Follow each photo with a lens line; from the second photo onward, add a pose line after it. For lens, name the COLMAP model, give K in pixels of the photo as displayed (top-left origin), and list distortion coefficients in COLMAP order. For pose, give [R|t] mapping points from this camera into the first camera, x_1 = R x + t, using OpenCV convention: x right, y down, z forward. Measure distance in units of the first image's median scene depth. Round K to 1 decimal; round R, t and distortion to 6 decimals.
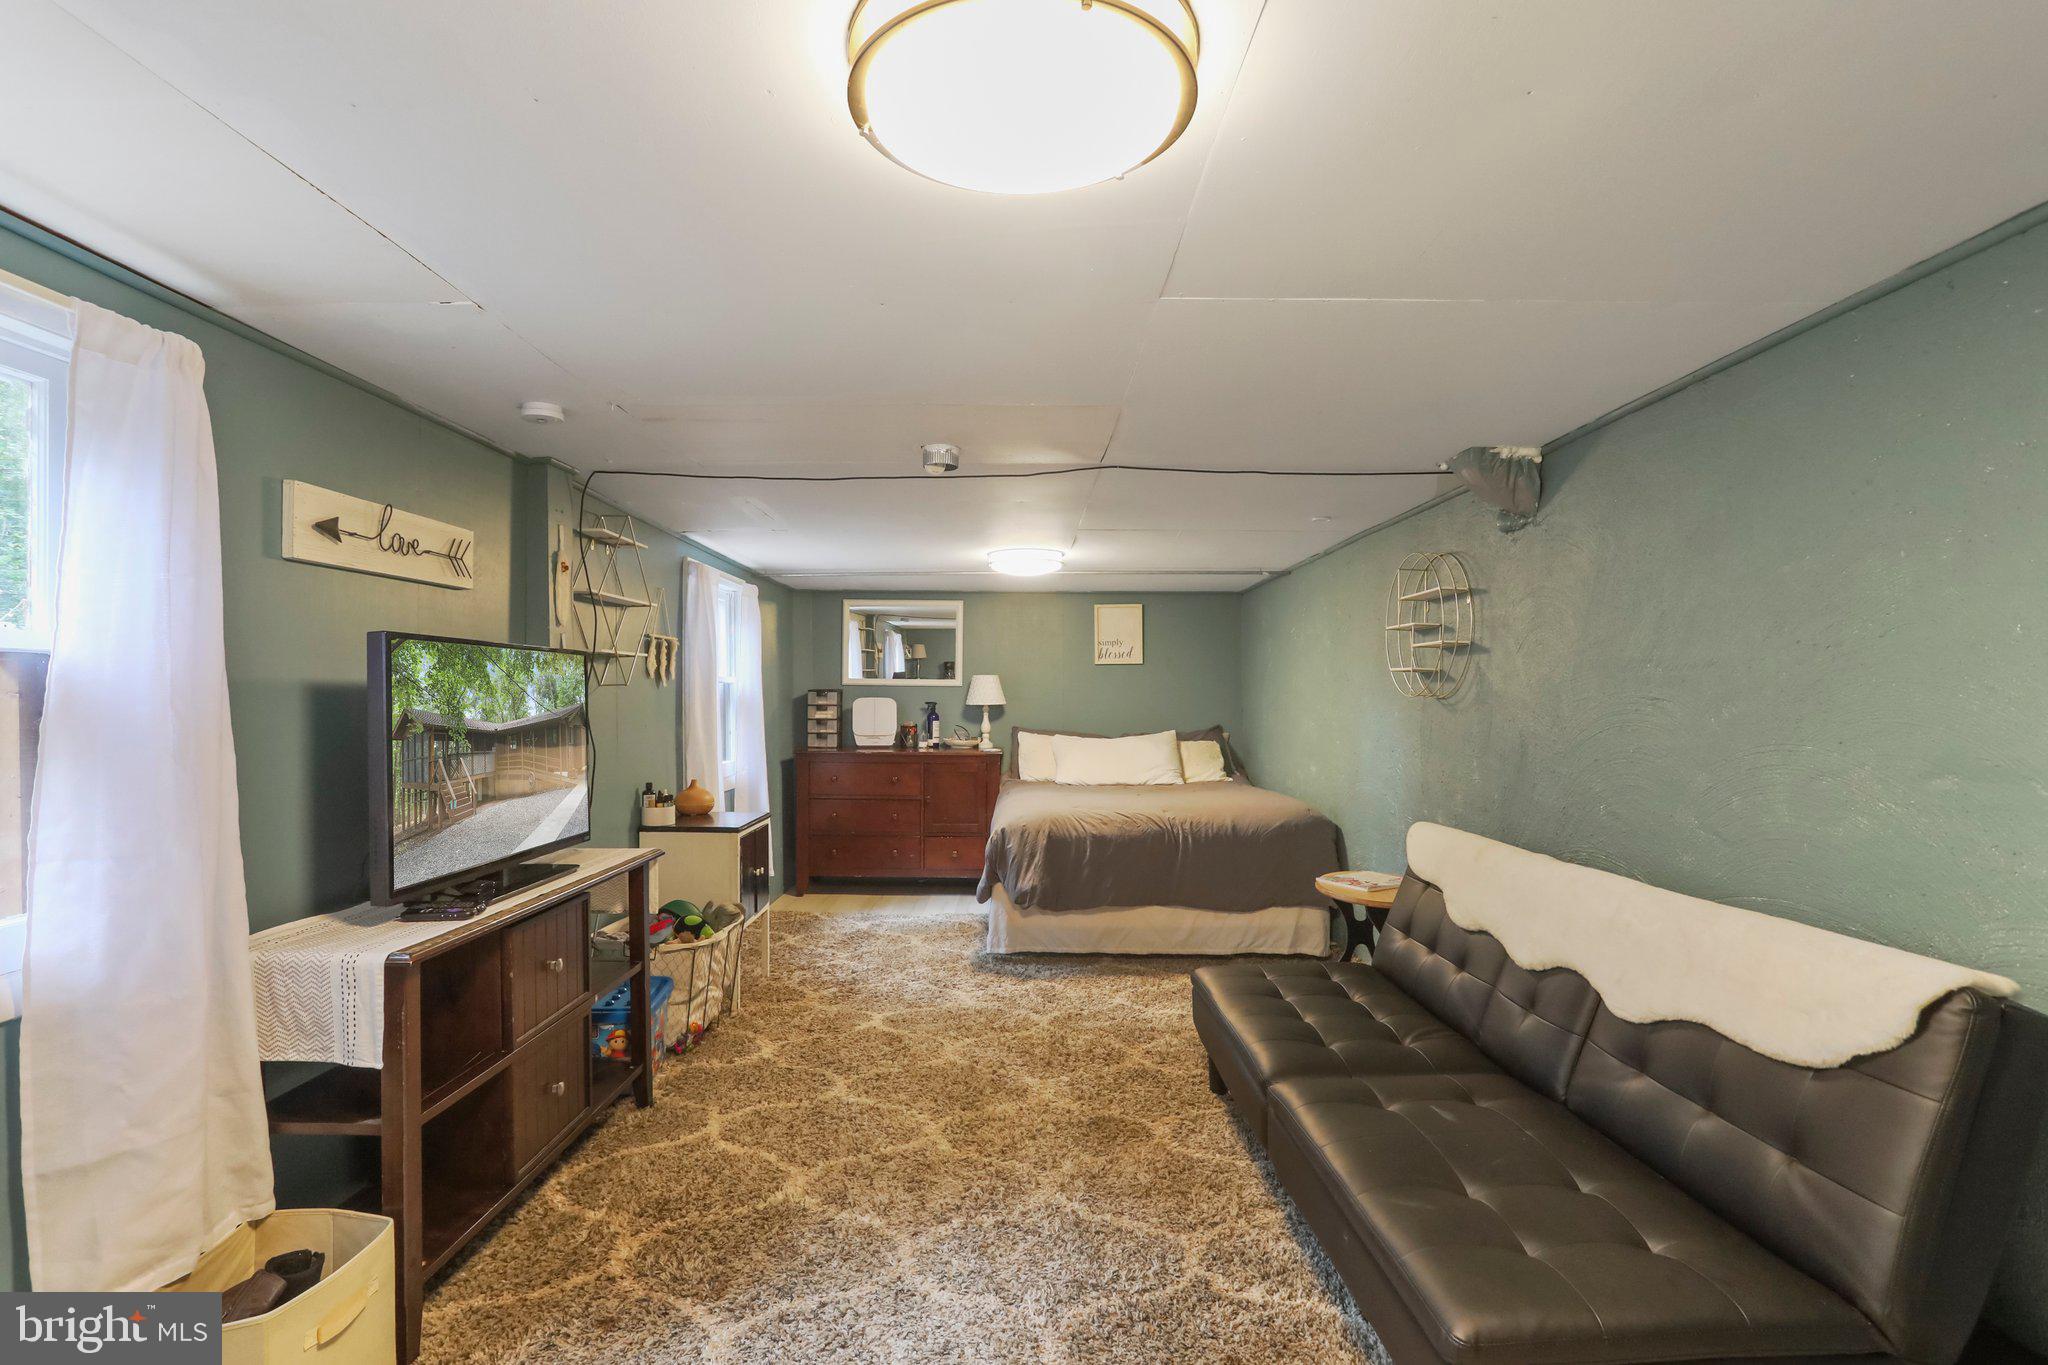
lens RADIAL K [[990.3, 0, 1015.8], [0, 990.3, 685.6], [0, 0, 1]] dist [-0.065829, 0.039523]
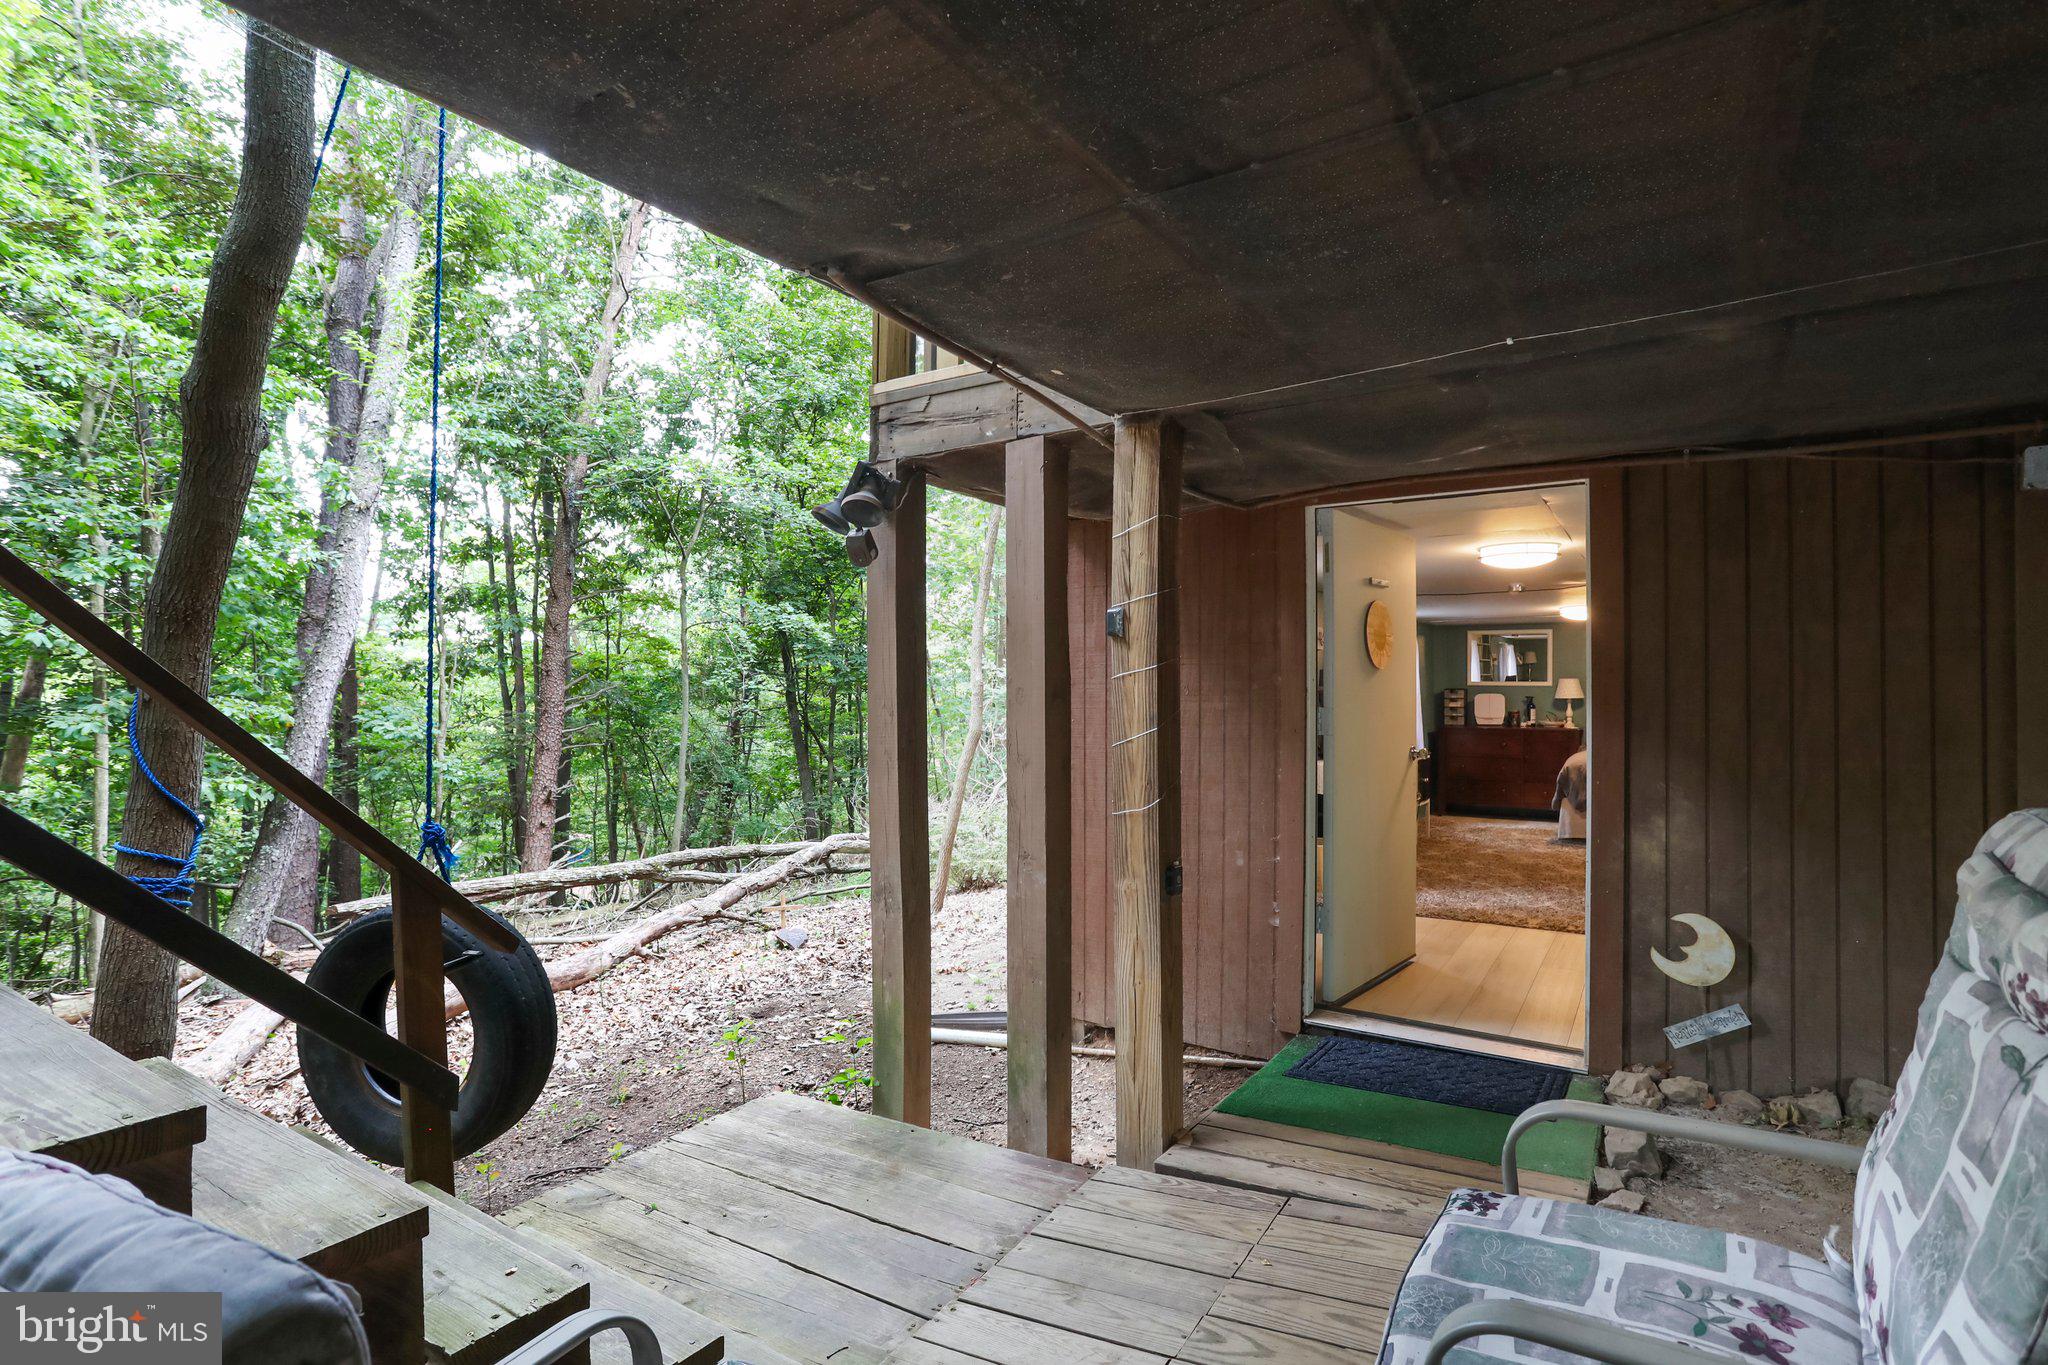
lens RADIAL K [[990.3, 0, 1015.8], [0, 990.3, 685.6], [0, 0, 1]] dist [-0.065829, 0.039523]
pose [[0.827837, -0.003013, -0.560961, 0.101908], [0.001917, 0.999995, -0.002541, 0.002068], [0.560965, 0.001028, 0.827839, -0.688236]]
